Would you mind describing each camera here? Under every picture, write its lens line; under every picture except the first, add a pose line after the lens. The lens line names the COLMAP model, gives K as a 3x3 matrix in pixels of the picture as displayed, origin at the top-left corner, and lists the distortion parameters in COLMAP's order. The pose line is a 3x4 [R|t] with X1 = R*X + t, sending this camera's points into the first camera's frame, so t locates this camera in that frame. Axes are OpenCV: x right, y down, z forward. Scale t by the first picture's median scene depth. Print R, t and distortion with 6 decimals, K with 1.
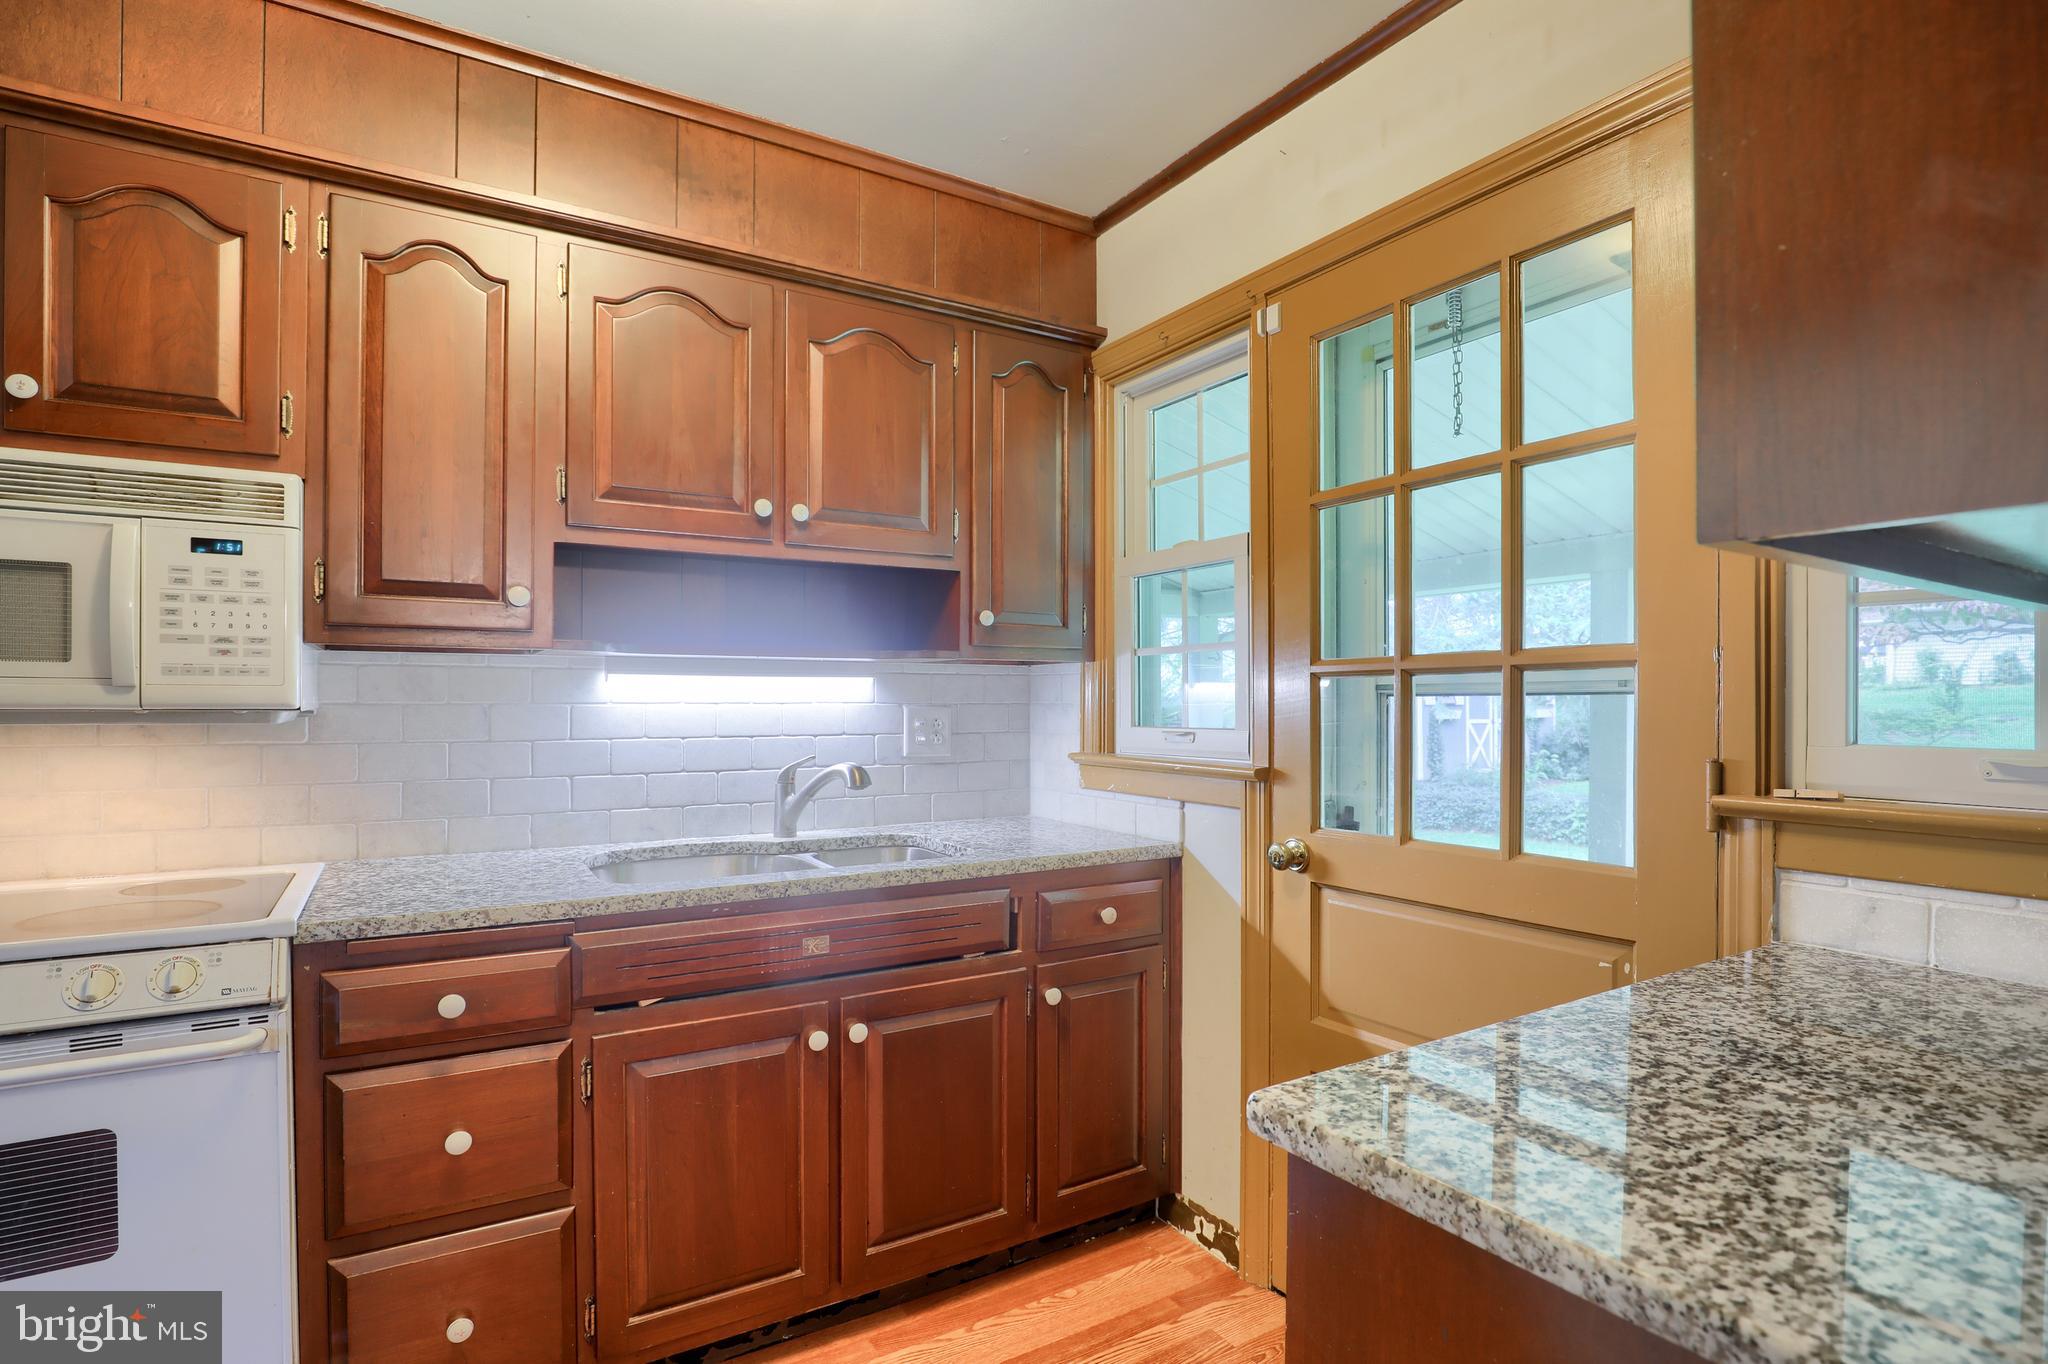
lens RADIAL K [[1000.4, 0, 1085.3], [0, 1000.4, 704.8], [0, 0, 1]] dist [-0.029760, 0.000557]
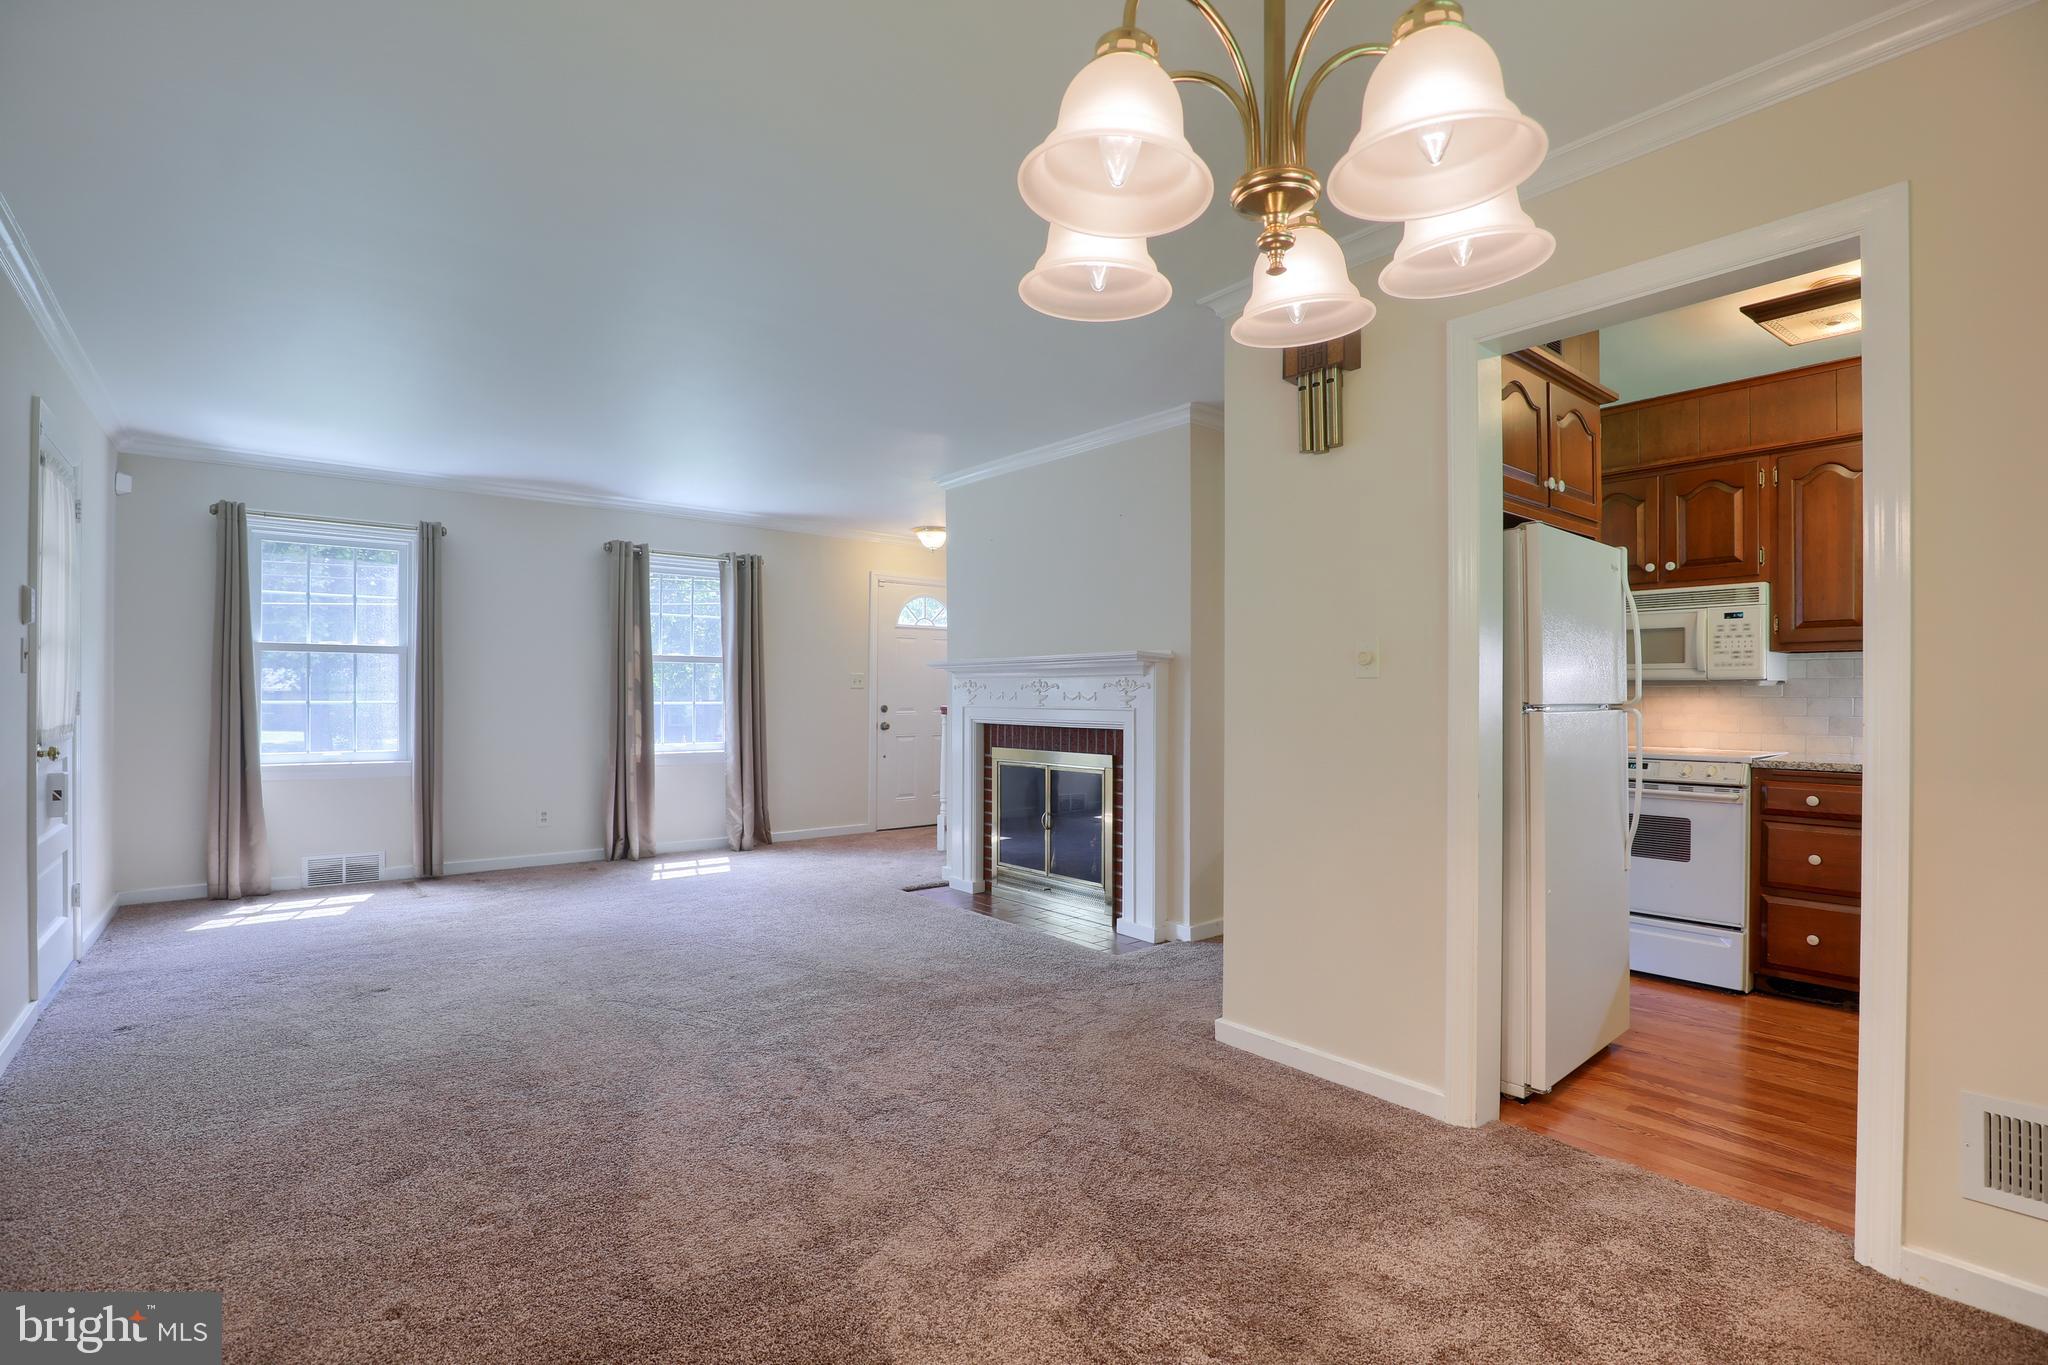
lens RADIAL K [[950.7, 0, 1038.9], [0, 950.7, 698.6], [0, 0, 1]] dist [-0.028140, 0.000445]
pose [[0.111829, 0.003936, -0.993720, 1.303193], [-0.003813, 0.999986, 0.003532, 0.051425], [0.993720, 0.003395, 0.111843, -1.047943]]
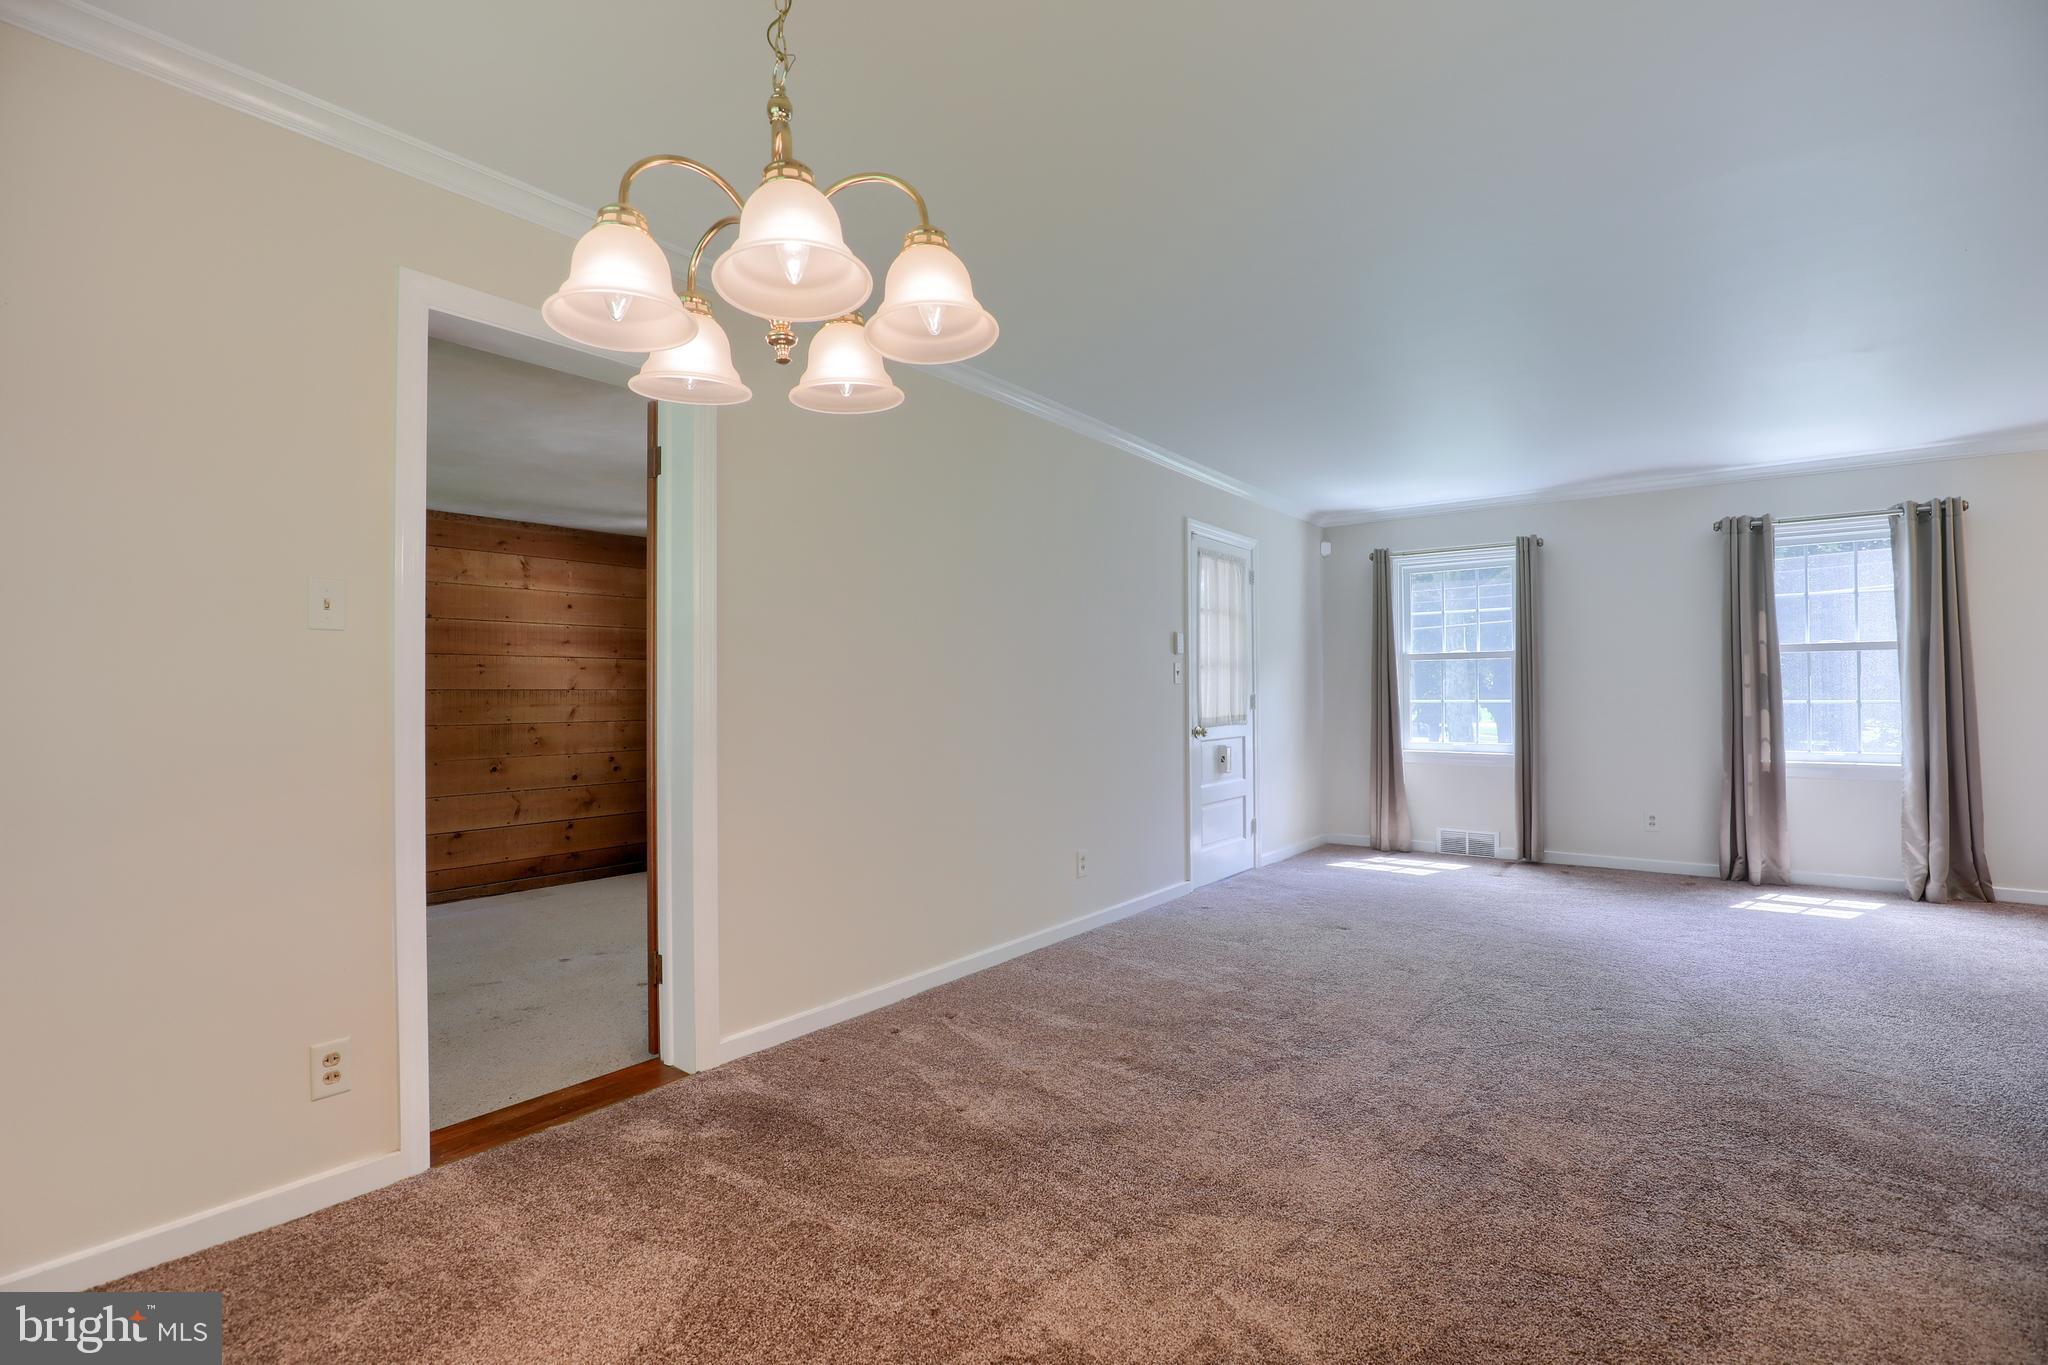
lens RADIAL K [[938.7, 0, 1025.8], [0, 938.7, 685.6], [0, 0, 1]] dist [-0.028560, 0.001689]
pose [[-0.944106, 0.000892, -0.329641, 0.754085], [0.005533, 0.999898, -0.013140, 0.061696], [0.329596, -0.014230, -0.944015, -0.027053]]
